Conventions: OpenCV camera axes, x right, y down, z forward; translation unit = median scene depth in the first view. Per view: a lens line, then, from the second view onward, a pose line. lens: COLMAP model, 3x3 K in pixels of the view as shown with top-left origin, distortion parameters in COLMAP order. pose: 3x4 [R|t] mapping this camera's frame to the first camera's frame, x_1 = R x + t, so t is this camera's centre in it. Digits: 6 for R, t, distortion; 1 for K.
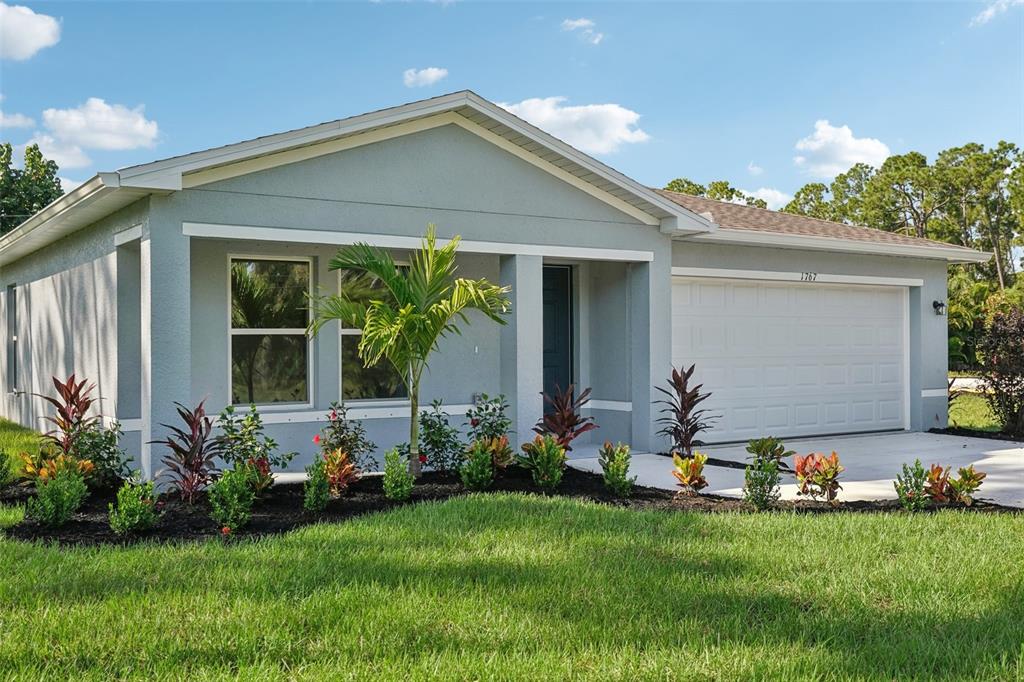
lens RADIAL K [[1021.8, 0, 512.0], [0, 1021.8, 341.0], [0, 0, 1]] dist [0.012814, 0.010612]
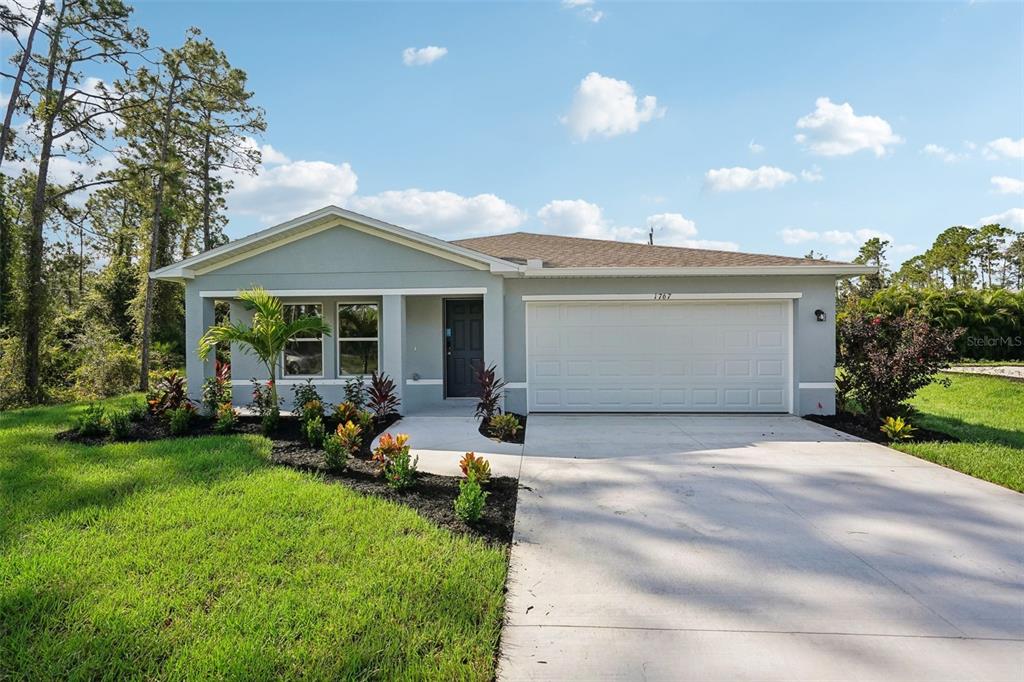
lens RADIAL K [[462.8, 0, 512.0], [0, 462.8, 341.0], [0, 0, 1]] dist [0.001176, 0.000214]
pose [[0.805841, -0.000127, -0.592132, 0.612666], [0.005699, 0.999955, 0.007541, -0.011217], [0.592105, -0.009451, 0.805806, 0.472835]]
